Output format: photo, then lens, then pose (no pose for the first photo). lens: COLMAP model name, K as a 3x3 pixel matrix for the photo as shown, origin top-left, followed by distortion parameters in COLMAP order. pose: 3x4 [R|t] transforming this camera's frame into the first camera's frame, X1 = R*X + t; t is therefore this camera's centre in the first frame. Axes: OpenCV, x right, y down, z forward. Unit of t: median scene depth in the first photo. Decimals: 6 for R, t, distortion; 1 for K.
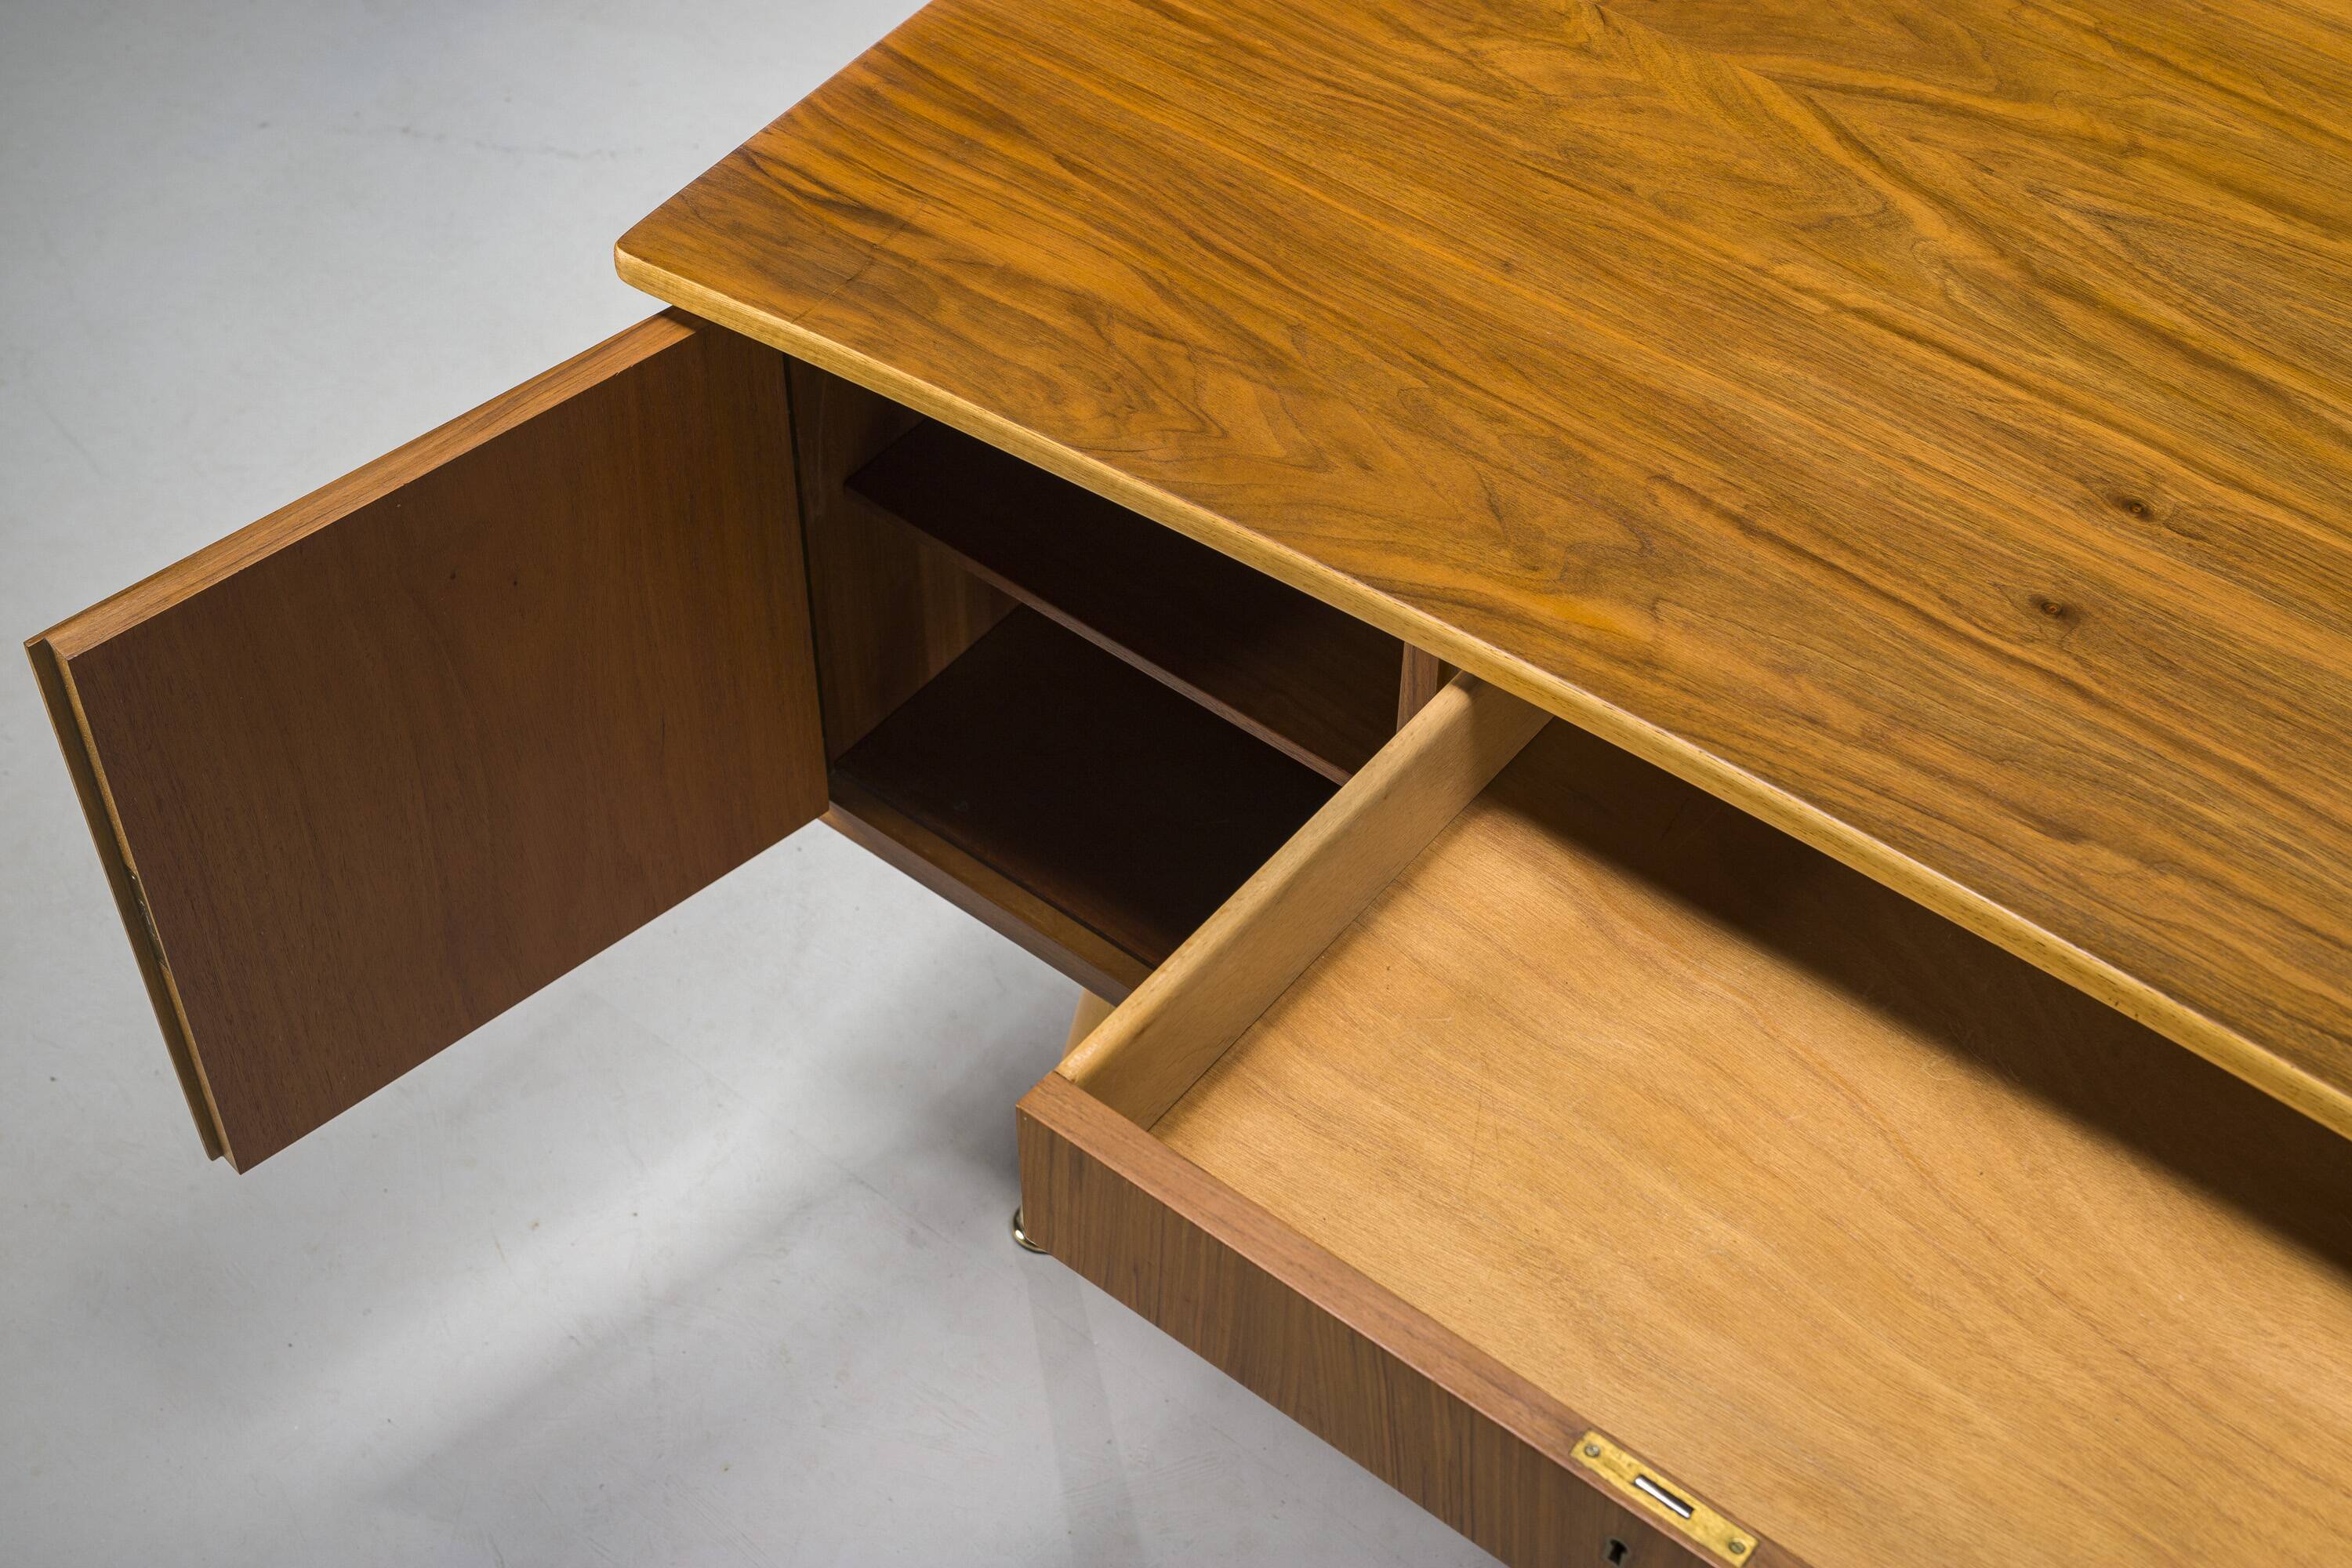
lens RADIAL K [[3319.6, 0, 1173.7], [0, 3319.6, 778.8], [0, 0, 1]] dist [-0.003376, 0.000000]
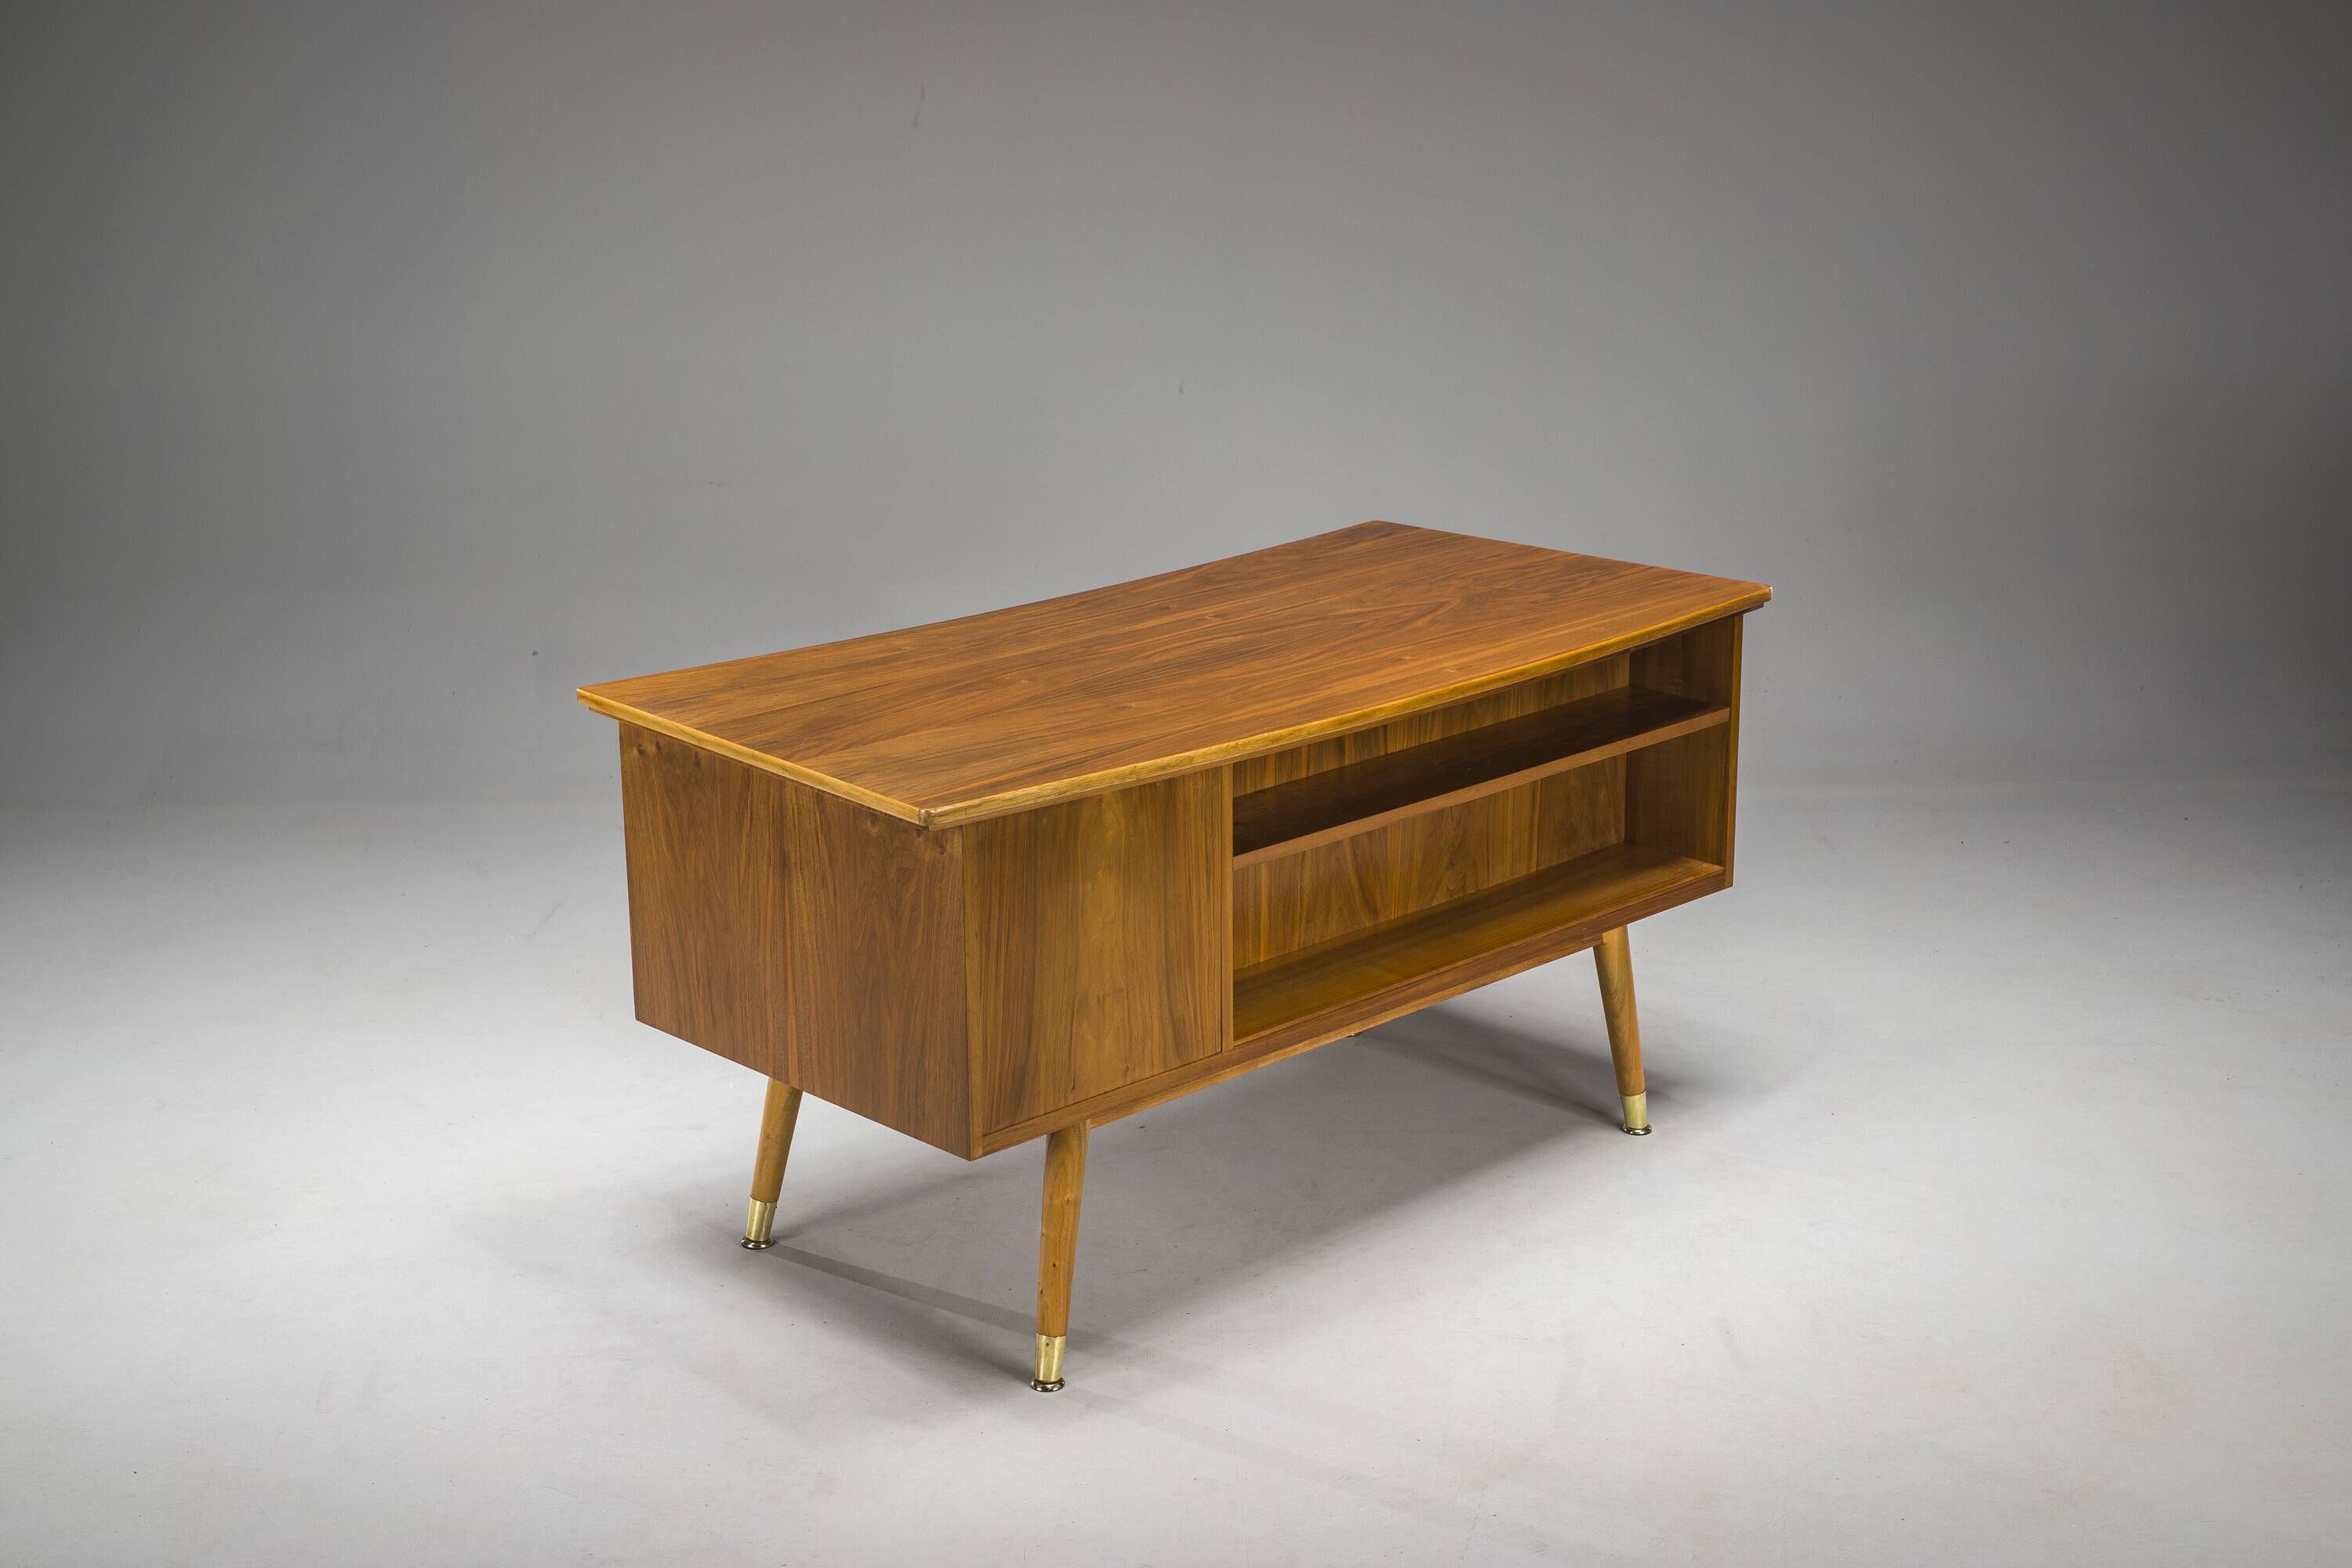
lens RADIAL K [[3319.6, 0, 1186.1], [0, 3319.6, 778.6], [0, 0, 1]] dist [-0.003376, 0.000000]
pose [[-0.126649, 0.261465, -0.956868, 3.151522], [-0.732138, 0.626212, 0.268017, -0.764283], [0.669279, 0.734503, 0.112119, 0.711702]]
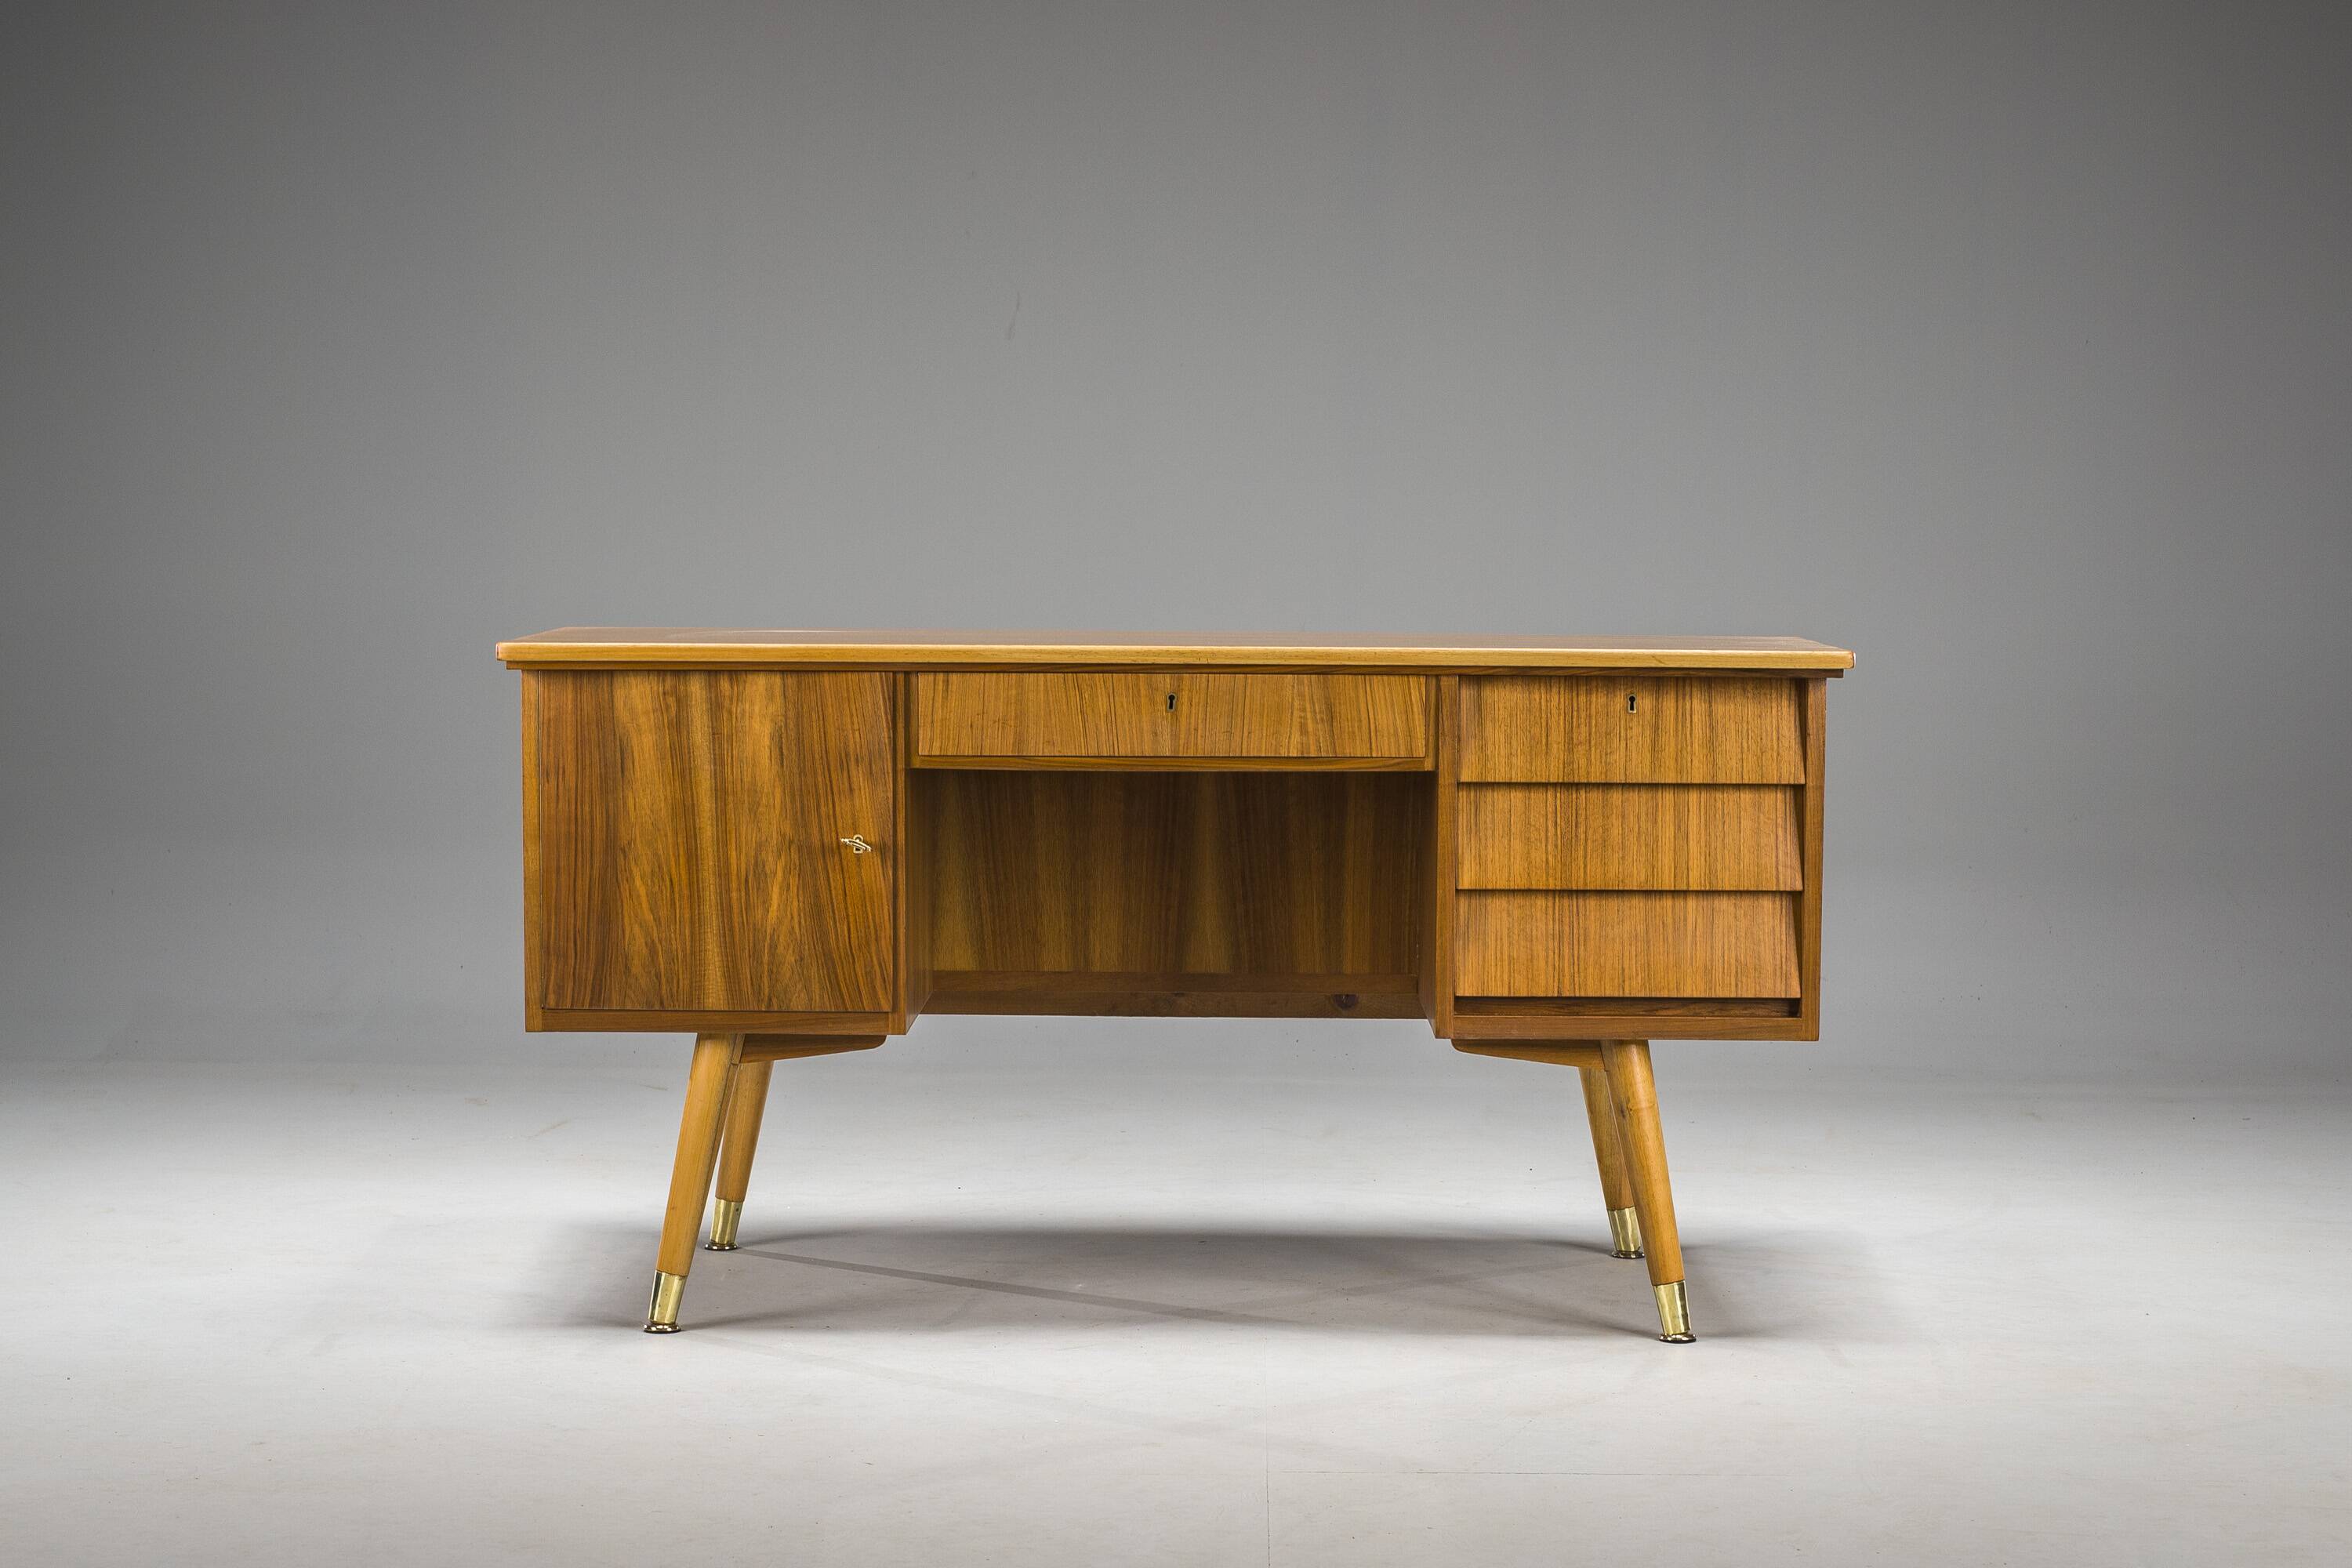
lens RADIAL K [[4515.7, 0, 1205.5], [0, 4515.7, 858.8], [0, 0, 1]] dist [-0.015916, 0.000000]
pose [[0.790735, -0.047950, 0.610278, -1.754932], [0.455081, 0.712834, -0.533638, 1.902974], [-0.409439, 0.699692, 0.585483, -0.967385]]
